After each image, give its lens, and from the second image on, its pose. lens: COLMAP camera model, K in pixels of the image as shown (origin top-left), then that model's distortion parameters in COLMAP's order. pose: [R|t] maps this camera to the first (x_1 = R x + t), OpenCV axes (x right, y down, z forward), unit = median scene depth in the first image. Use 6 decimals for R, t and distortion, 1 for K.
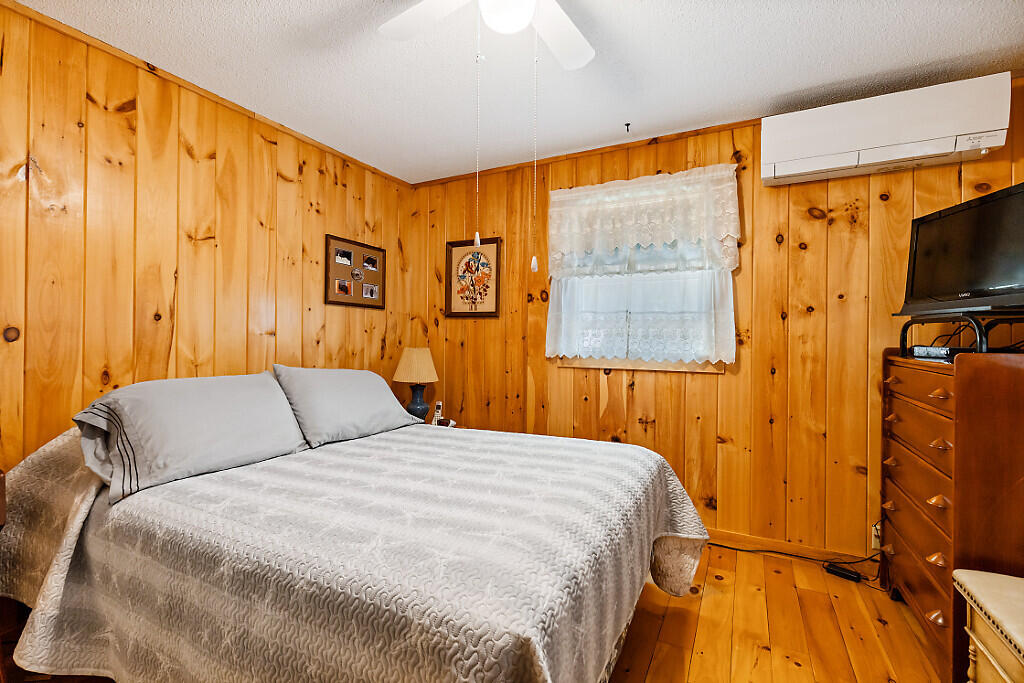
lens RADIAL K [[462.3, 0, 503.6], [0, 462.3, 336.3], [0, 0, 1]] dist [-0.001323, -0.000685]
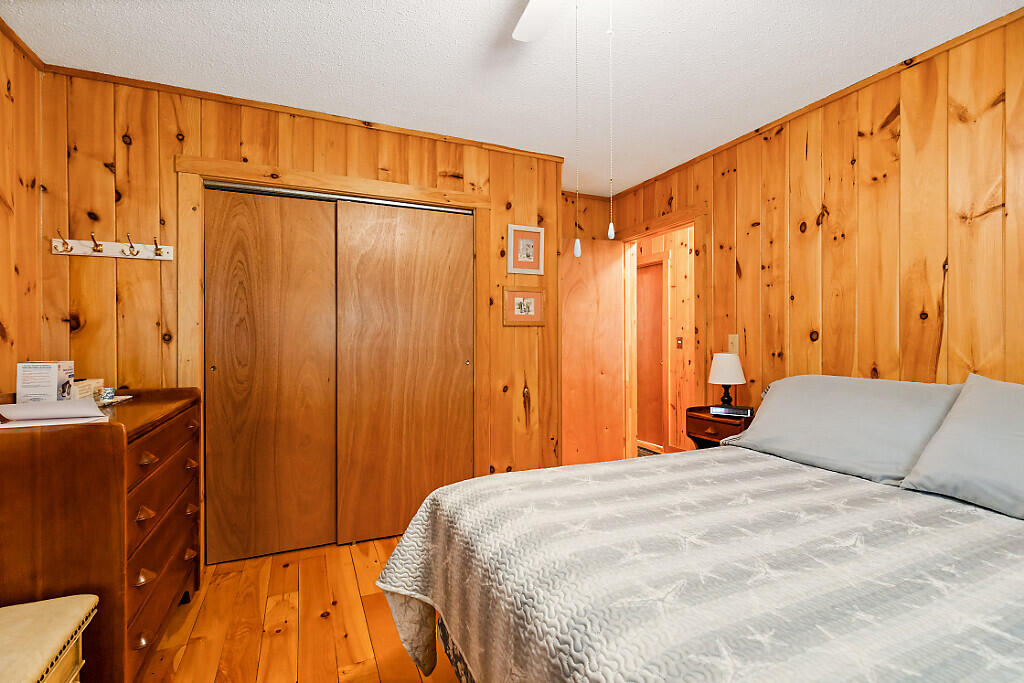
lens RADIAL K [[462.3, 0, 507.8], [0, 462.3, 343.6], [0, 0, 1]] dist [-0.001323, -0.000685]
pose [[-0.628442, 0.006875, -0.777826, 0.547405], [0.007413, 0.999968, 0.002850, 0.006481], [0.777821, -0.003975, -0.628473, 0.970891]]
